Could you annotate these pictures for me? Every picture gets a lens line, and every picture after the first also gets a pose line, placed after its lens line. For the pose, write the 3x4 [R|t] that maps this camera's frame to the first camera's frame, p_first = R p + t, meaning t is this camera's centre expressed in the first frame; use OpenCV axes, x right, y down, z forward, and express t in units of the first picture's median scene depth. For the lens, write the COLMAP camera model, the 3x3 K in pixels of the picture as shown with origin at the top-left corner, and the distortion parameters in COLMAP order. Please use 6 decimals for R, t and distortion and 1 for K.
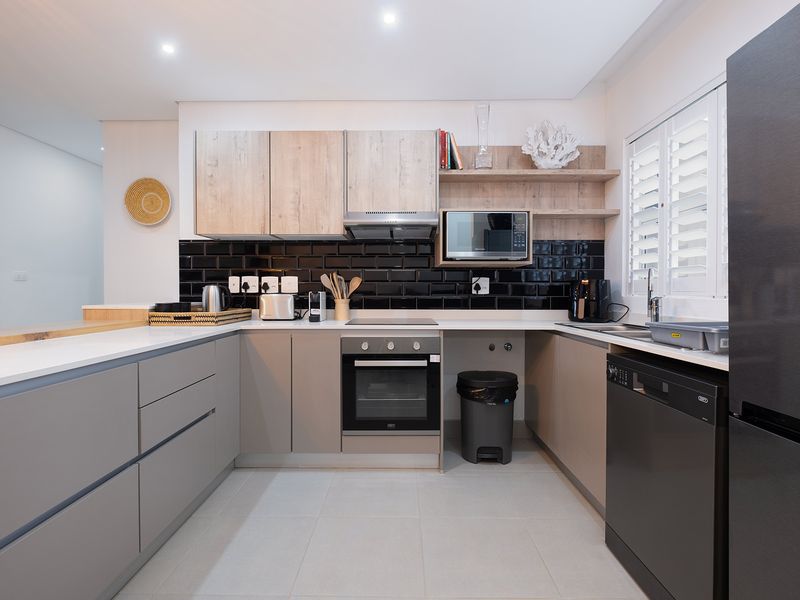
lens RADIAL K [[390.1, 0, 401.4], [0, 390.1, 296.3], [0, 0, 1]] dist [-0.001297, -0.000001]
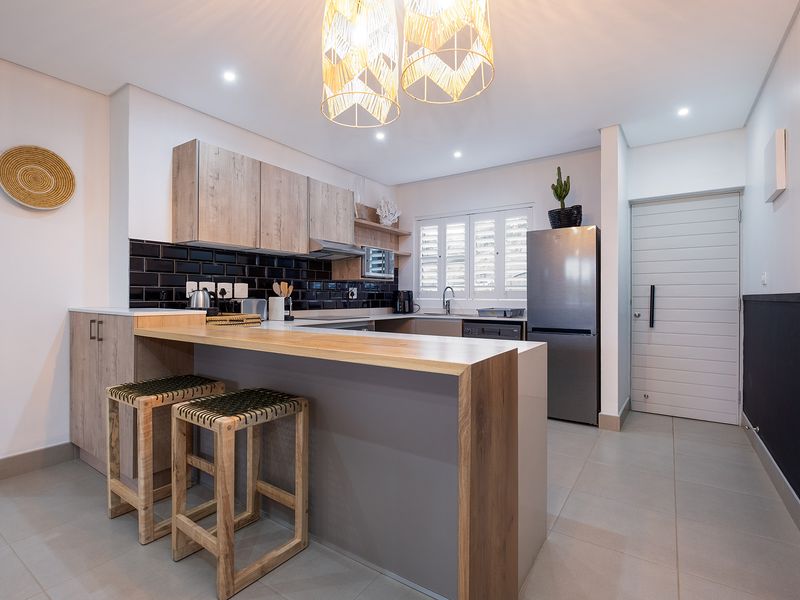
lens RADIAL K [[390.1, 0, 401.4], [0, 390.1, 296.3], [0, 0, 1]] dist [-0.001297, -0.000001]
pose [[0.557839, 0.002006, 0.829947, -1.074146], [0.008157, 0.999936, -0.007900, -0.001068], [-0.829909, 0.011177, 0.557786, -0.009815]]
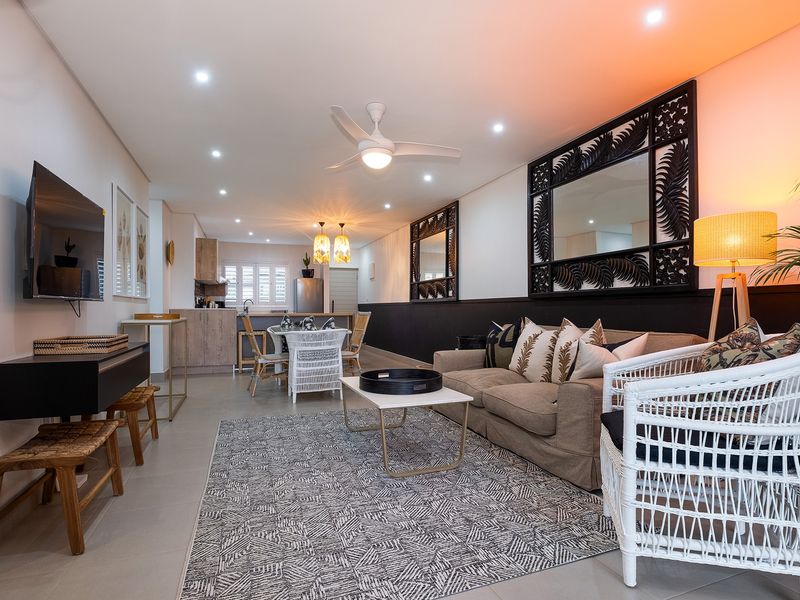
lens RADIAL K [[406.2, 0, 400.0], [0, 406.2, 300.0], [0, 0, 1]] dist [0.258304, -0.000023]
pose [[-0.366430, 0.016213, 0.930305, -3.162580], [0.013134, 0.999839, -0.012251, 0.014468], [-0.930353, 0.007730, -0.366583, 0.788538]]
